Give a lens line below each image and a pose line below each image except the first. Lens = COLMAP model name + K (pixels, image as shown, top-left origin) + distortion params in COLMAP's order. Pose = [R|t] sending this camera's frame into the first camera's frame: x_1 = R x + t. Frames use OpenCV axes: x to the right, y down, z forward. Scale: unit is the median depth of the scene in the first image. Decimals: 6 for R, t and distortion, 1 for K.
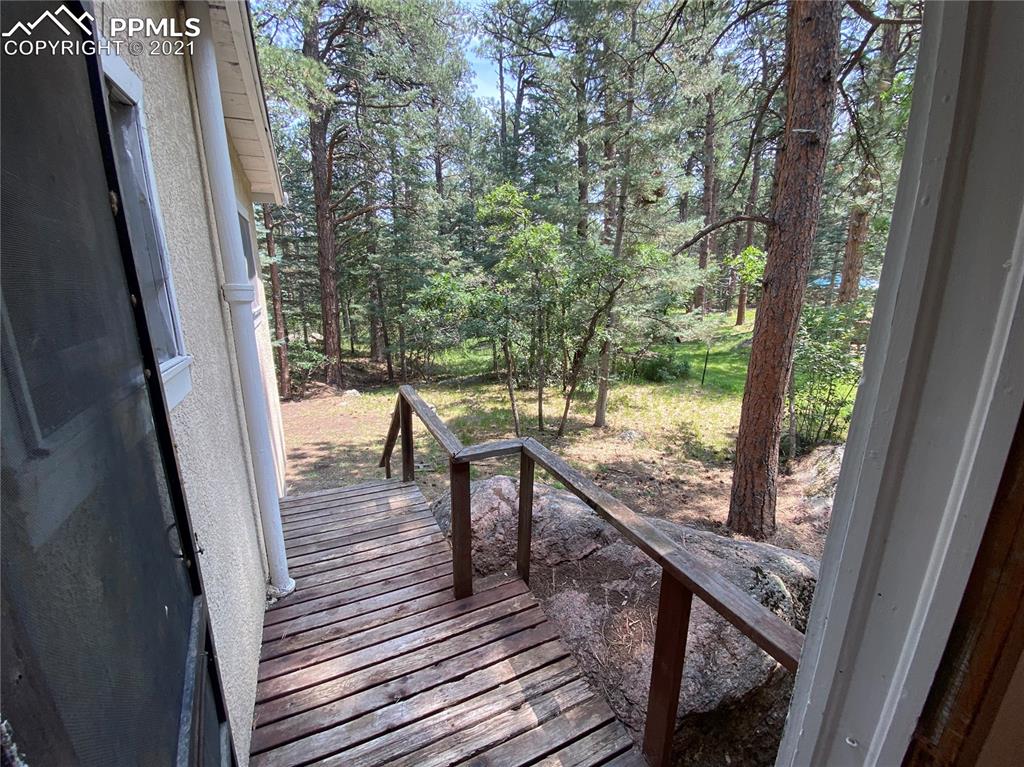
lens RADIAL K [[410.5, 0, 513.0], [0, 410.5, 389.5], [0, 0, 1]] dist [0.034885, -0.027461]
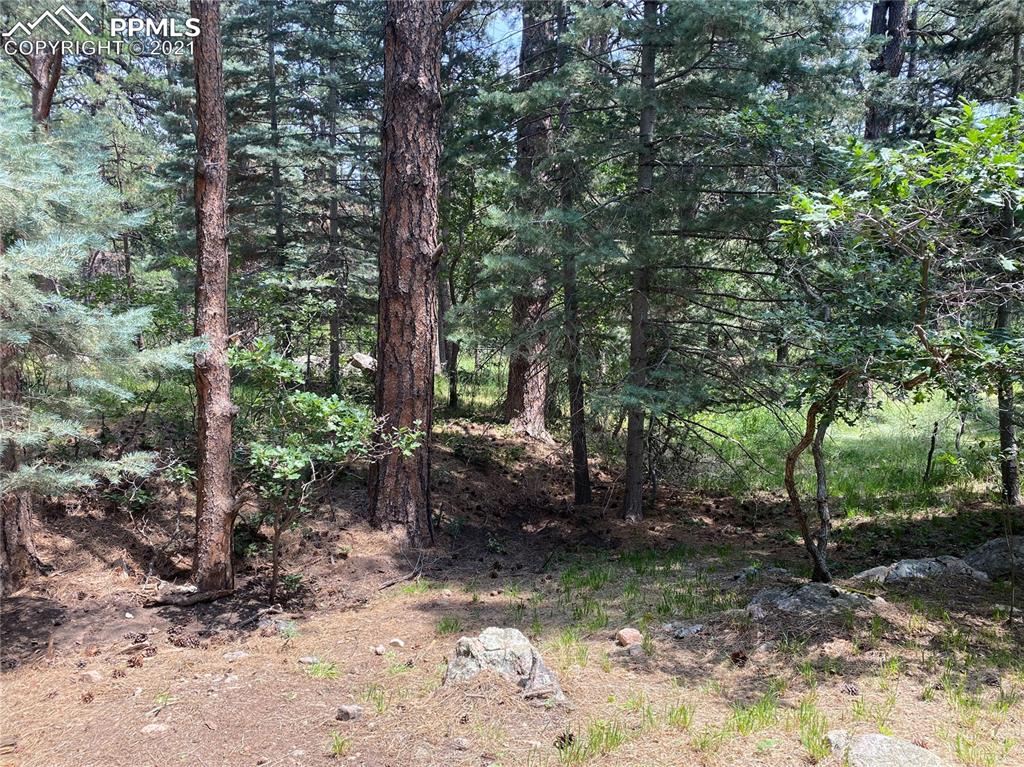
lens RADIAL K [[778.4, 0, 512.1], [0, 778.4, 395.0], [0, 0, 1]] dist [0.083703, -0.094585]
pose [[0.965778, 0.034470, -0.257070, -0.260963], [-0.063323, 0.992473, -0.104818, -0.051571], [0.251522, 0.117509, 0.960692, 0.579502]]
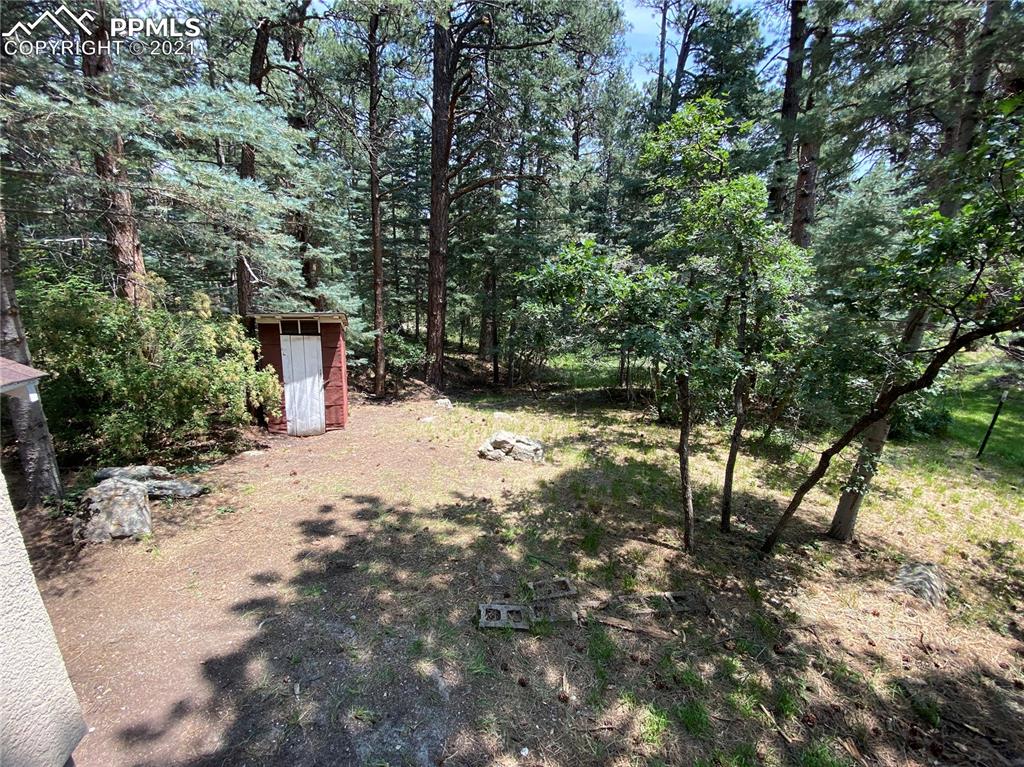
lens RADIAL K [[410.5, 0, 513.0], [0, 410.5, 389.5], [0, 0, 1]] dist [0.034885, -0.027461]
pose [[0.960418, 0.107360, -0.257042, -0.047405], [-0.105259, 0.994202, 0.021962, -0.041704], [0.257909, 0.005963, 0.966151, 0.217628]]
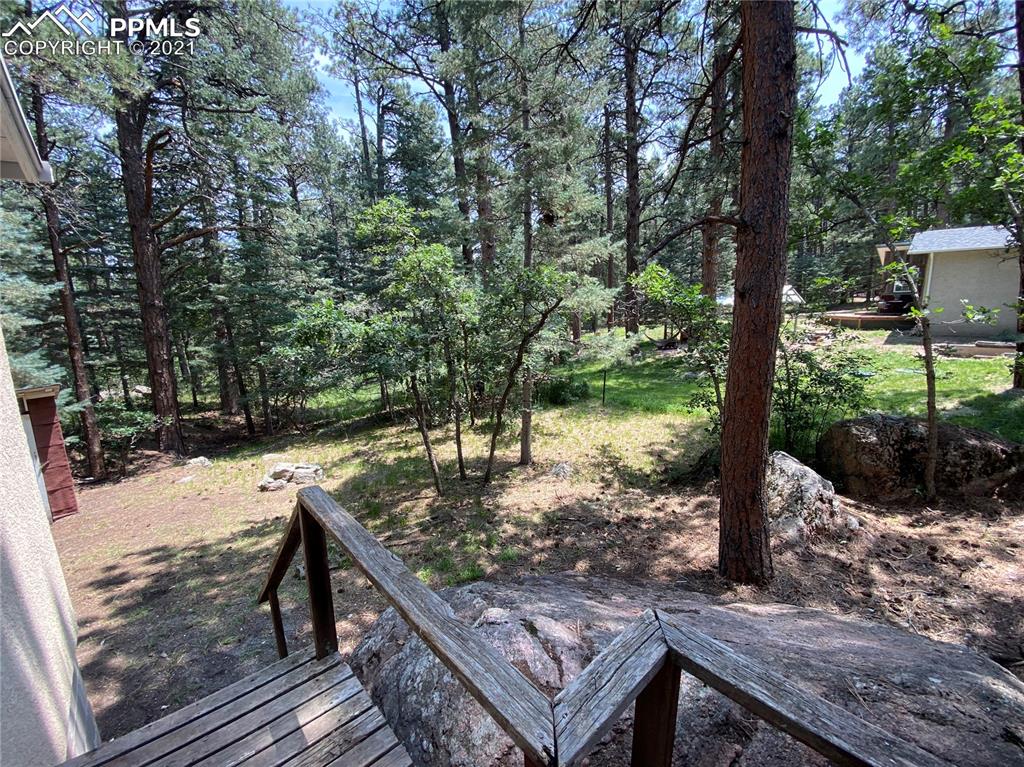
lens RADIAL K [[413.7, 0, 509.3], [0, 413.7, 387.7], [0, 0, 1]] dist [0.031249, -0.028100]
pose [[0.957988, -0.093068, 0.271287, -0.030752], [0.111891, 0.992212, -0.054731, -0.017090], [-0.264081, 0.082787, 0.960941, 0.080672]]
